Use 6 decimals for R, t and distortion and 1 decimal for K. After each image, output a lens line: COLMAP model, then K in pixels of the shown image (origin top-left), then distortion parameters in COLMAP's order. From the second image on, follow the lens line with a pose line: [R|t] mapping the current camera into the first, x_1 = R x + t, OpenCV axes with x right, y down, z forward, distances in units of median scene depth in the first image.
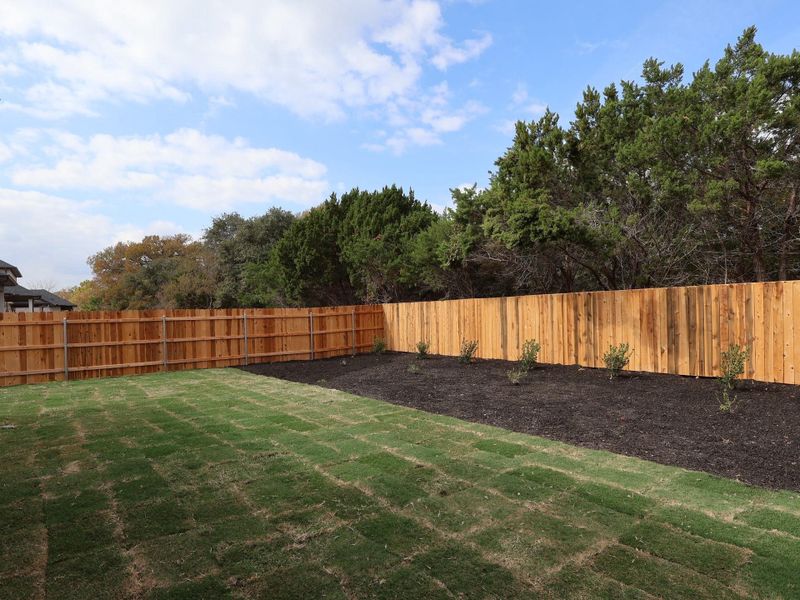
lens RADIAL K [[426.5, 0, 400.0], [0, 426.5, 300.0], [0, 0, 1]] dist [0.006704, 0.001265]
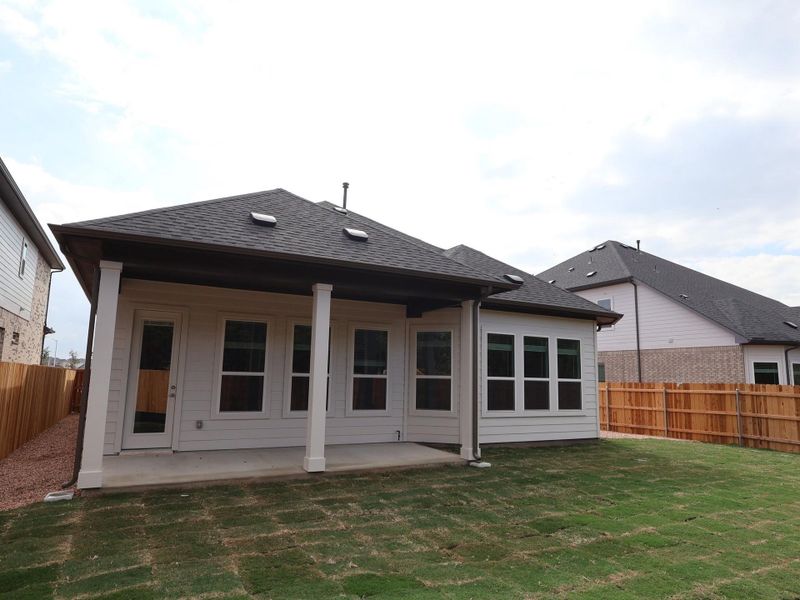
lens RADIAL K [[513.2, 0, 400.0], [0, 513.2, 300.0], [0, 0, 1]] dist [0.003770, -0.001274]
pose [[-0.157285, -0.139582, -0.977639, 0.970926], [0.015722, 0.989482, -0.143802, -0.013694], [0.987428, -0.037989, -0.153436, 0.464255]]
